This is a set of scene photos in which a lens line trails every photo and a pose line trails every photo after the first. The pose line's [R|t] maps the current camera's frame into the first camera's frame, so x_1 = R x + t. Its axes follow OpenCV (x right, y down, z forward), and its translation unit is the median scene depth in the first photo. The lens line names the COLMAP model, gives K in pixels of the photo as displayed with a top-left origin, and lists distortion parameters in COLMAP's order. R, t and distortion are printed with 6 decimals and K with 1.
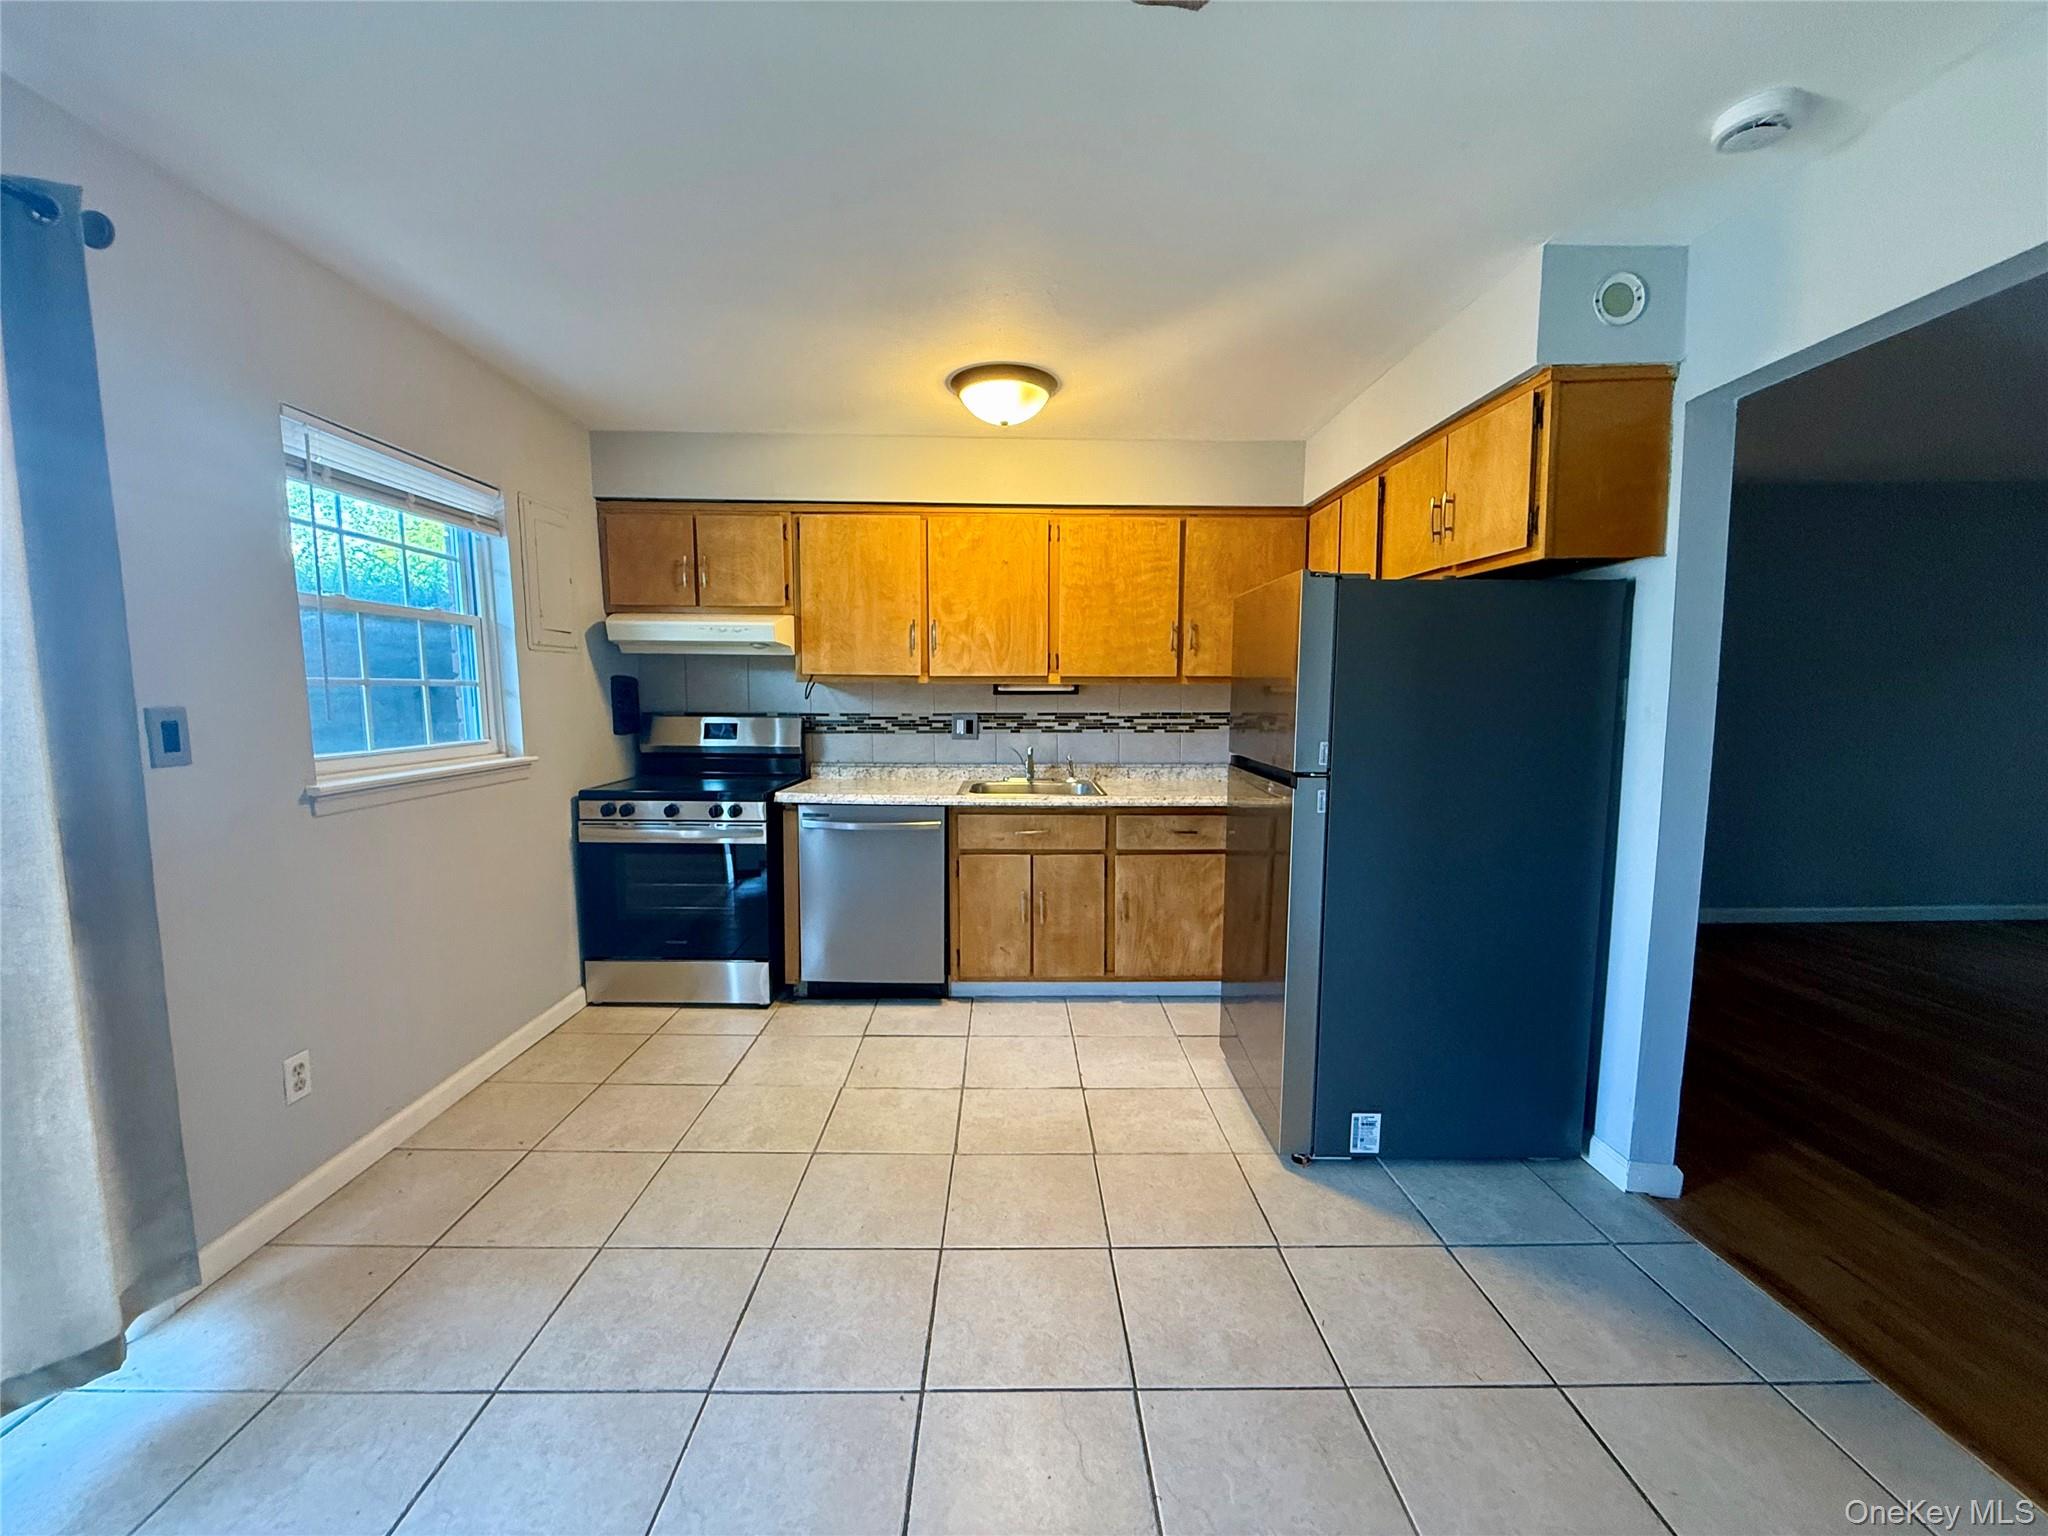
lens RADIAL K [[819.0, 0, 1023.1], [0, 819.0, 769.1], [0, 0, 1]] dist [0.002612, 0.000157]
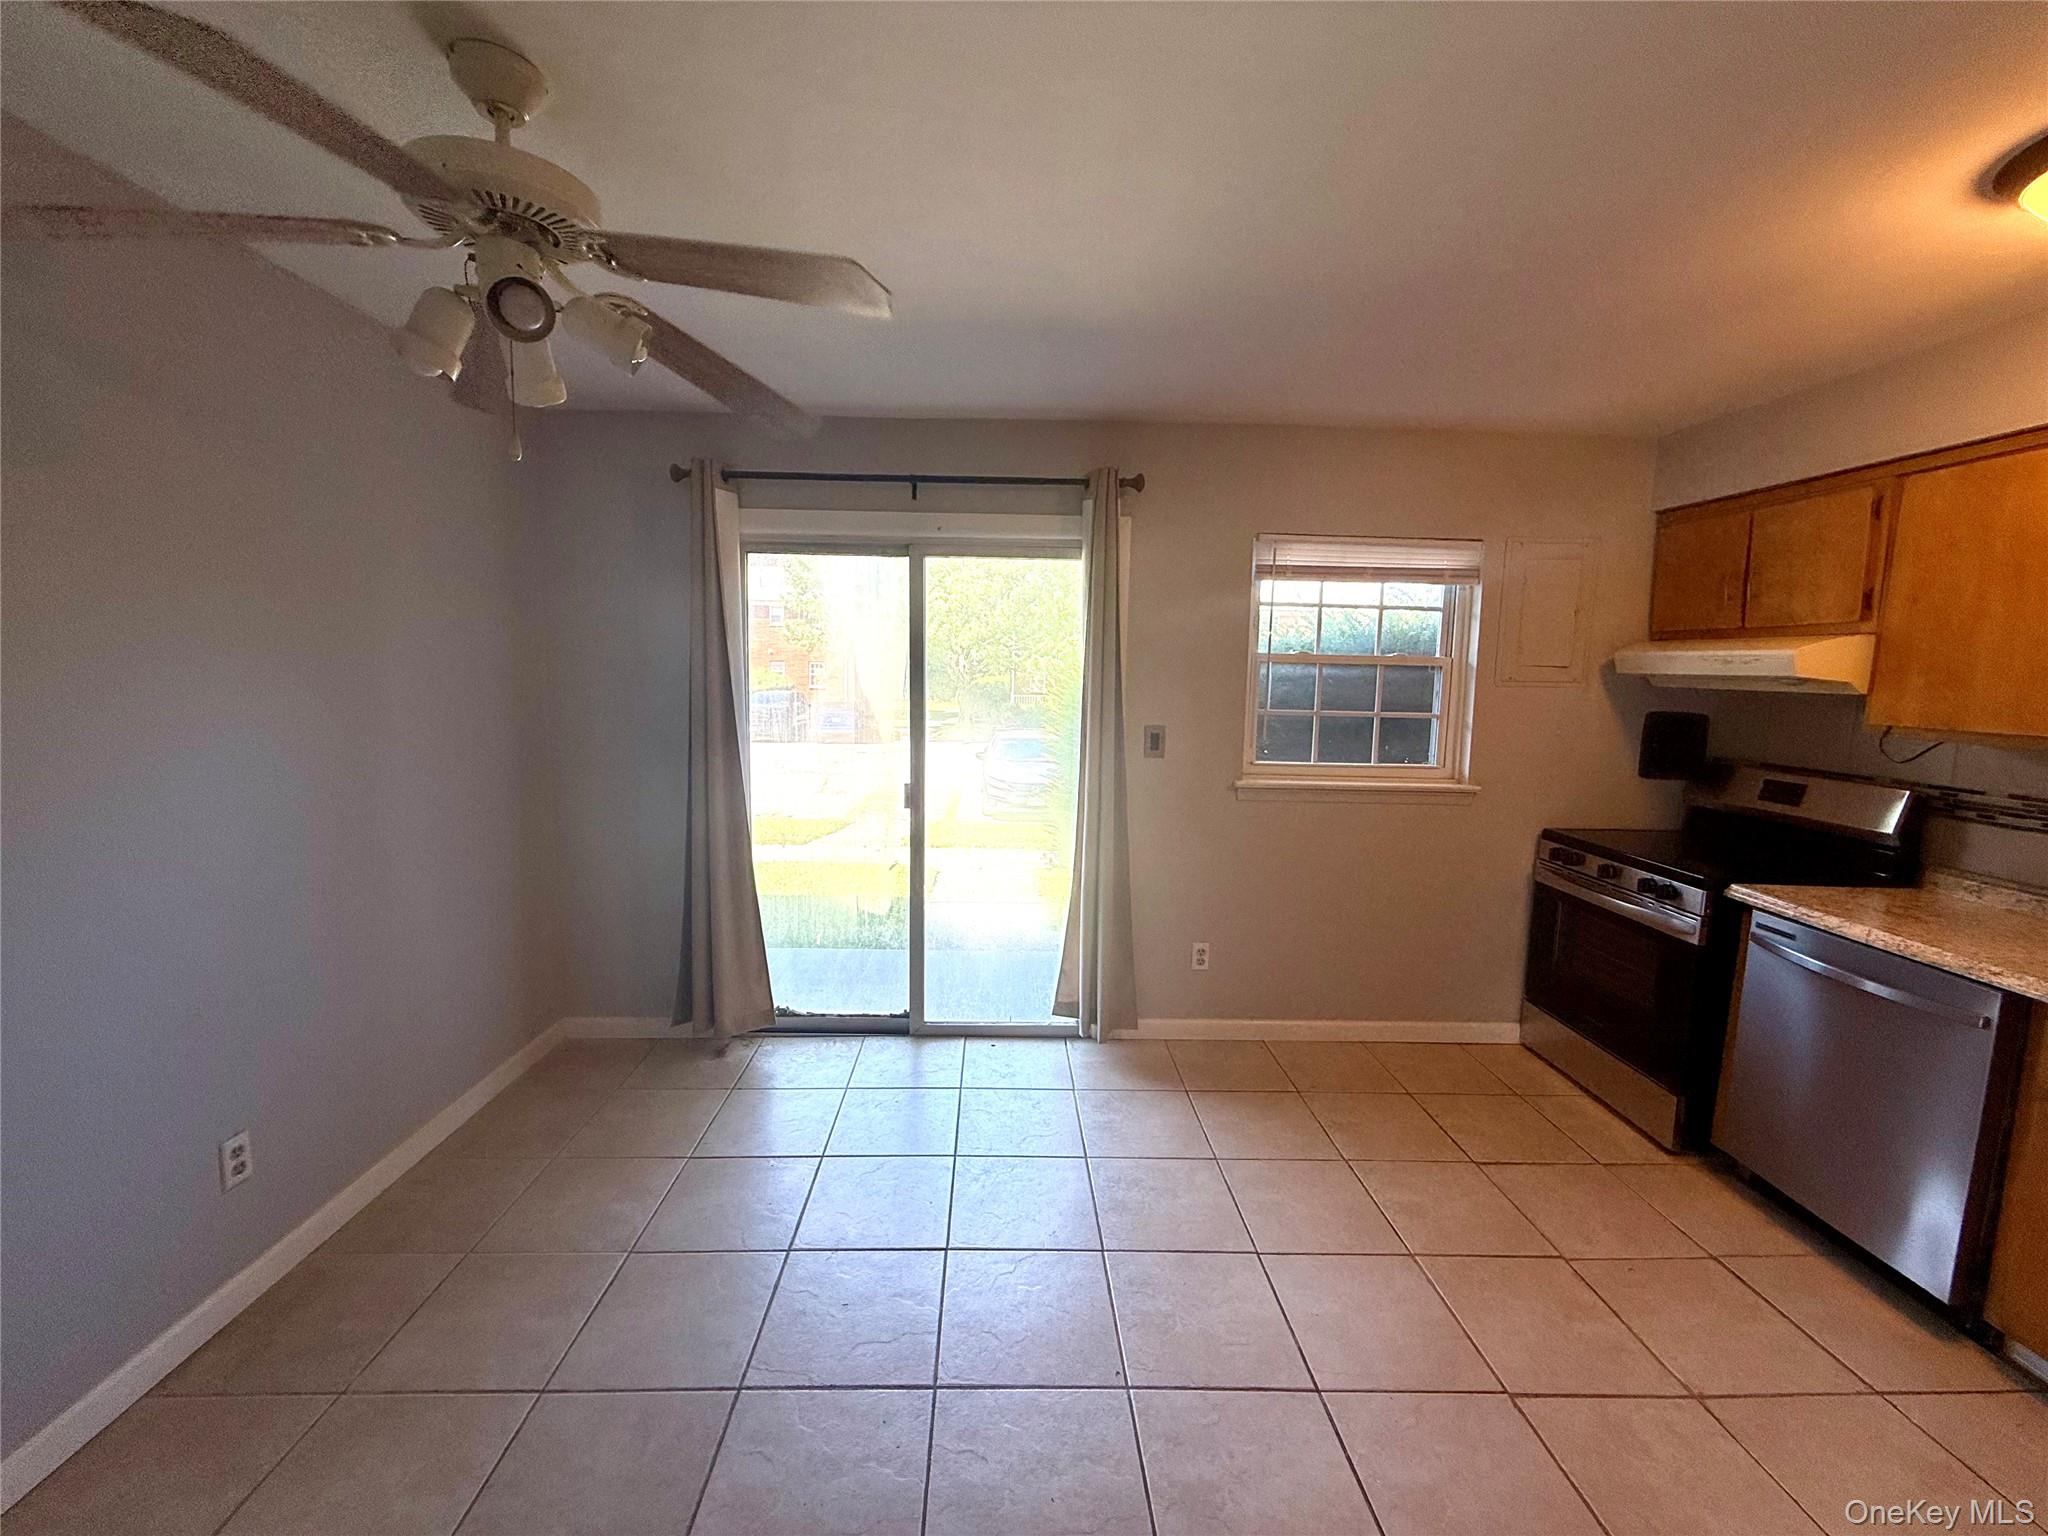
lens RADIAL K [[819.0, 0, 1017.0], [0, 819.0, 768.4], [0, 0, 1]] dist [0.002612, 0.000157]
pose [[0.008226, 0.118123, -0.992965, 0.390632], [-0.119796, 0.985963, 0.116297, -0.078082], [0.992764, 0.117997, 0.022262, 0.324969]]
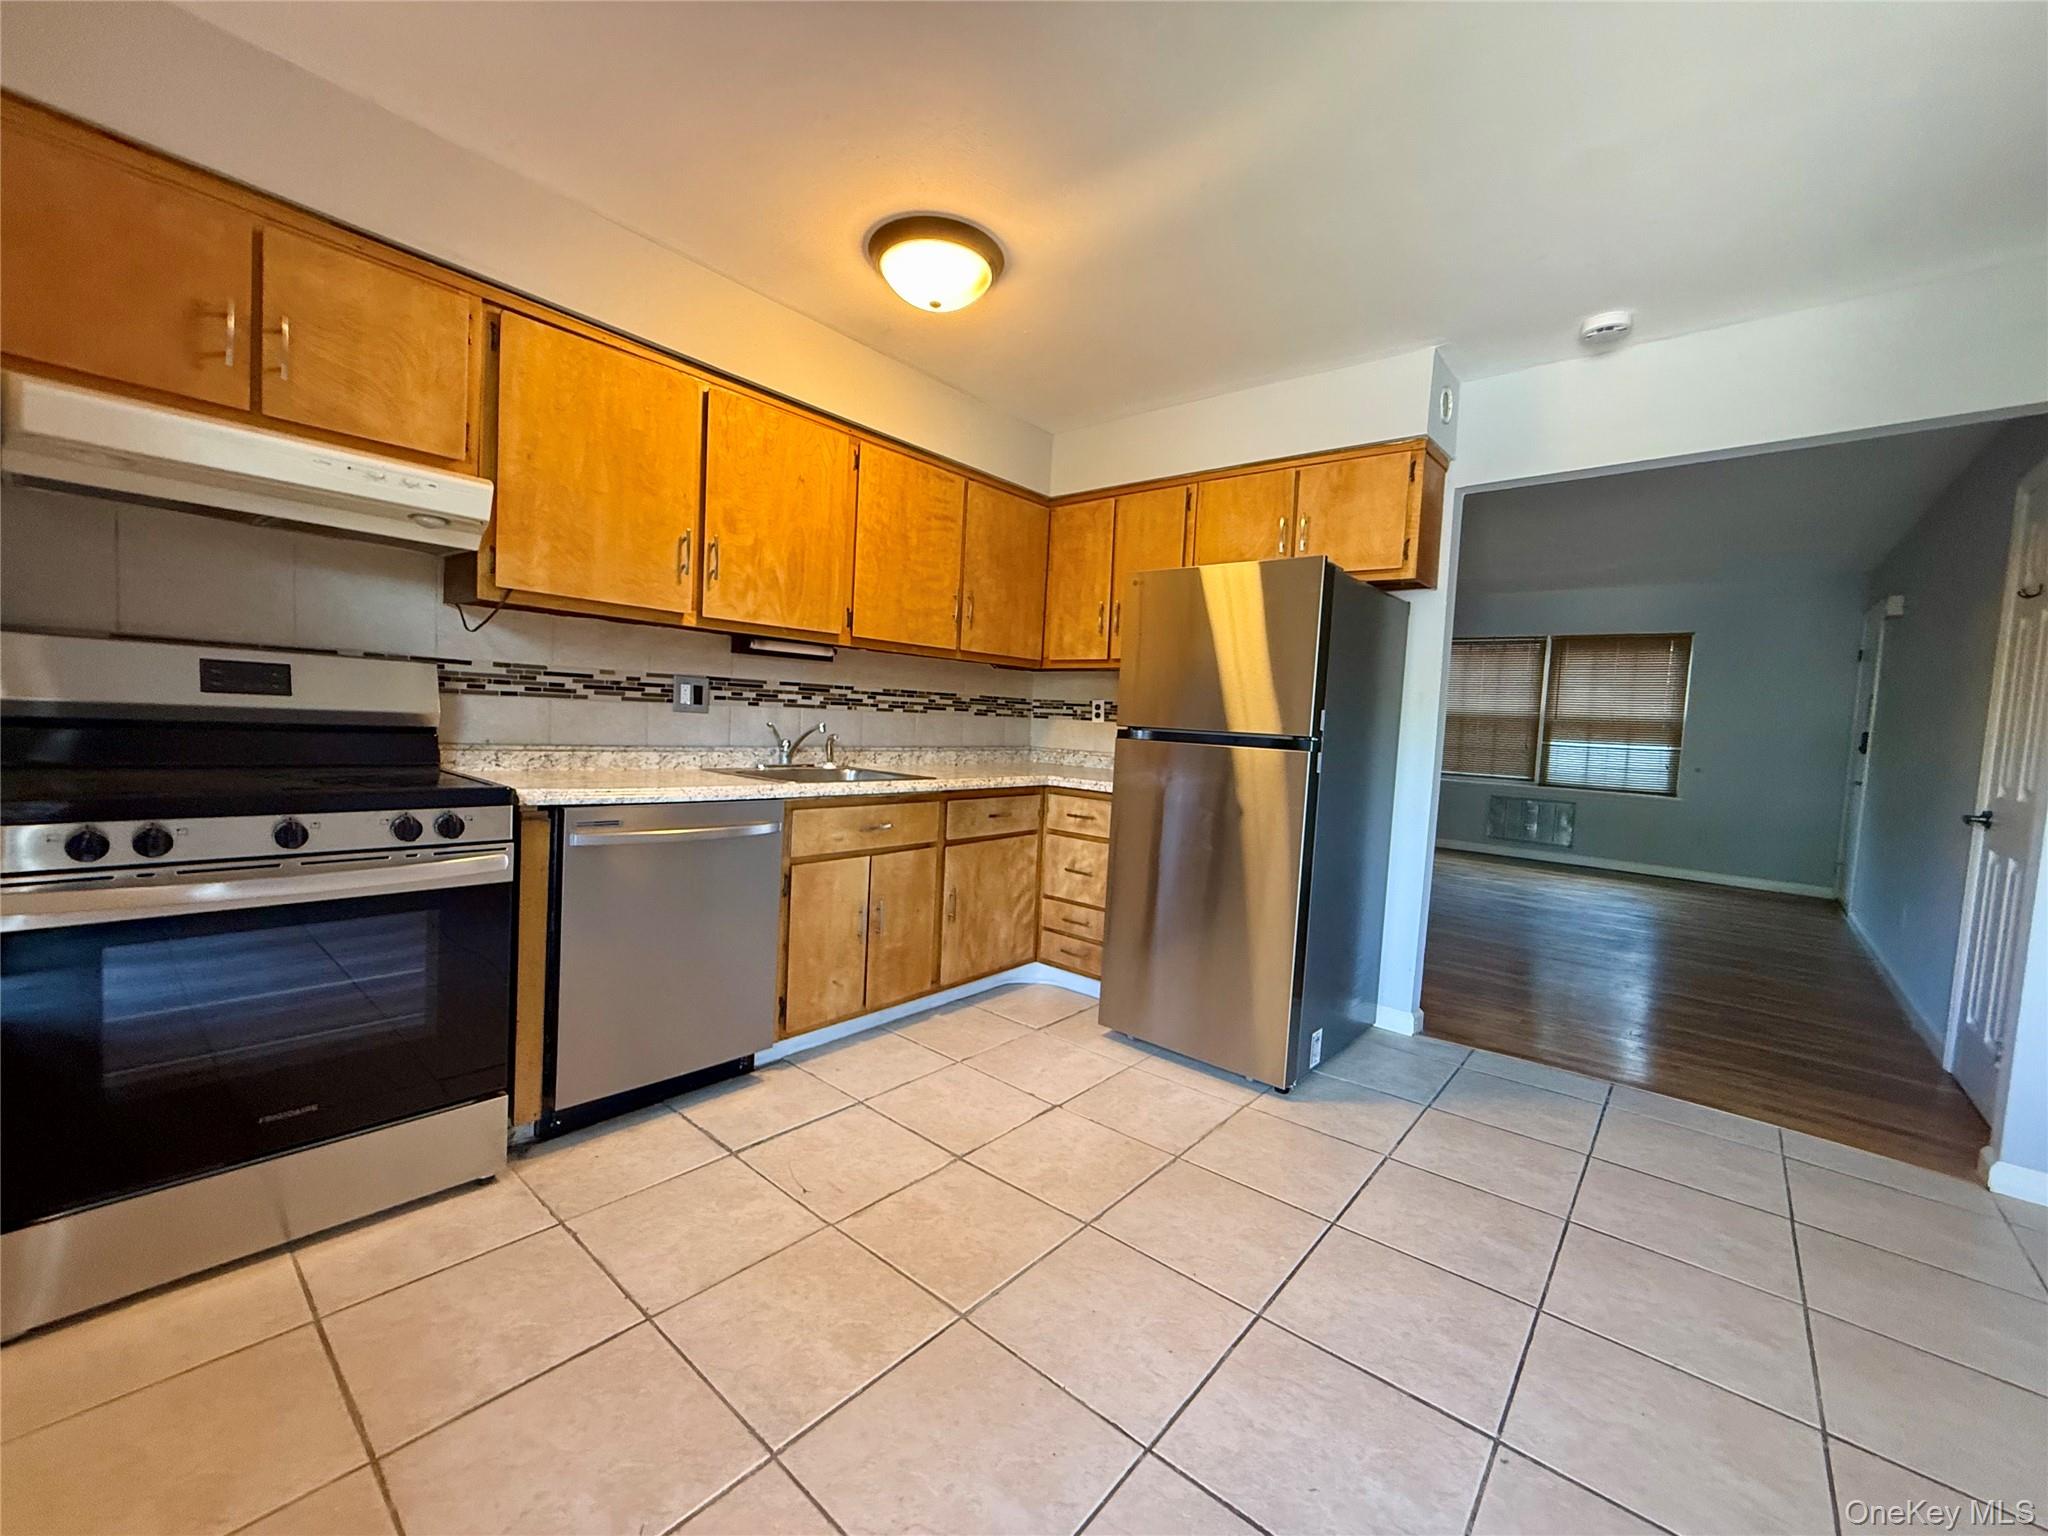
lens RADIAL K [[819.0, 0, 1014.0], [0, 819.0, 766.3], [0, 0, 1]] dist [0.002612, 0.000157]
pose [[0.658362, -0.016303, 0.752525, -0.480389], [0.026737, 0.999641, -0.001736, 0.022320], [-0.752226, 0.021263, 0.658562, 0.357401]]
